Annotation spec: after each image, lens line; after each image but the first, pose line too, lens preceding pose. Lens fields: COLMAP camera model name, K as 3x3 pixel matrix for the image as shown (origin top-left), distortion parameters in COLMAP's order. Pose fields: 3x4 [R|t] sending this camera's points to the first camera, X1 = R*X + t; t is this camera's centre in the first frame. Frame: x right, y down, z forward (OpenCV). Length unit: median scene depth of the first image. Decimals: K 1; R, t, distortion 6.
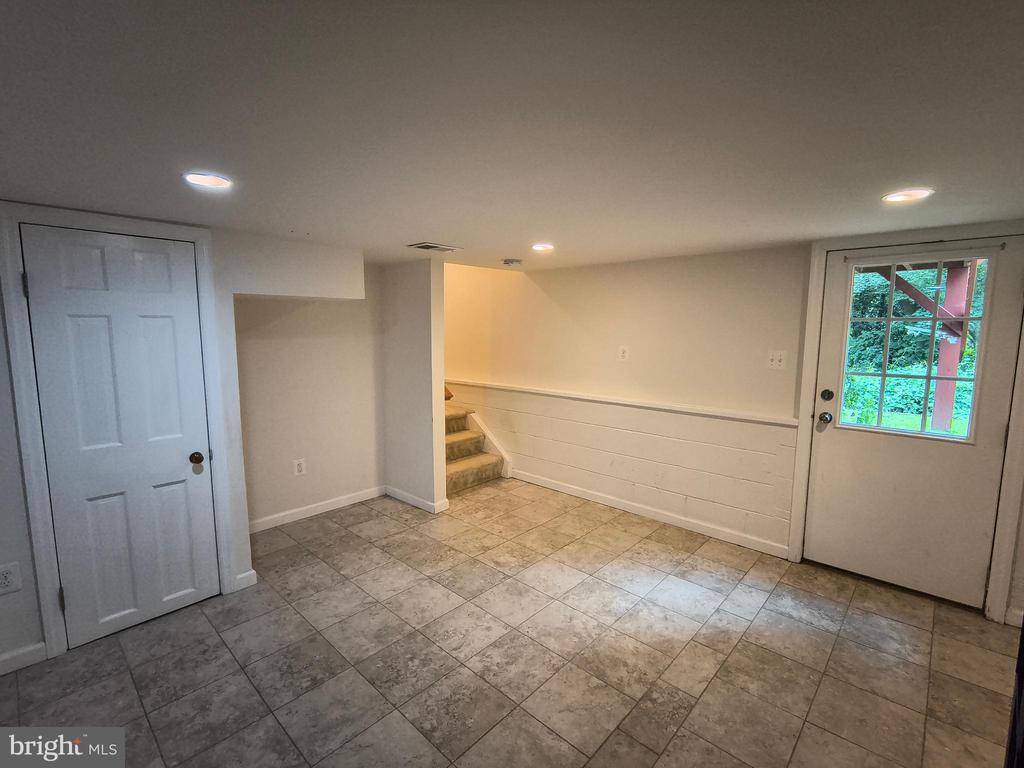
lens RADIAL K [[476.1, 0, 511.4], [0, 476.1, 381.5], [0, 0, 1]] dist [0.001304, -0.001653]
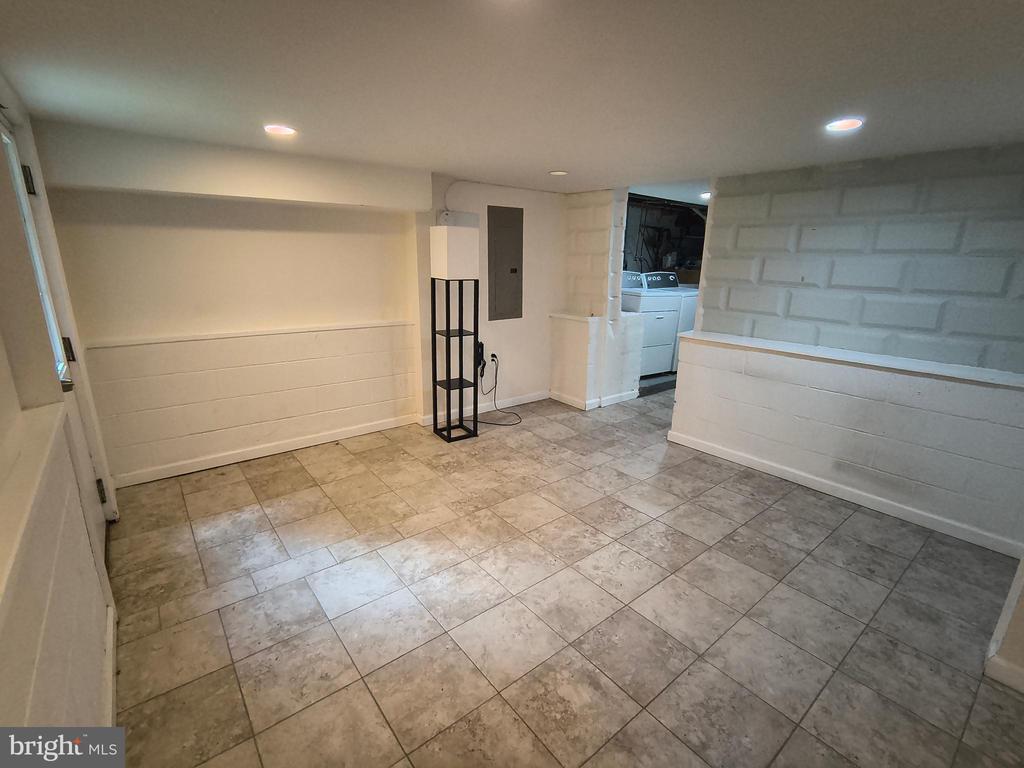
lens RADIAL K [[476.1, 0, 512.0], [0, 476.1, 383.3], [0, 0, 1]] dist [0.001304, -0.001653]
pose [[-0.989575, -0.054035, 0.133496, 0.011418], [-0.000227, 0.927530, 0.373749, -0.177544], [-0.144017, 0.369823, -0.917873, 1.718117]]
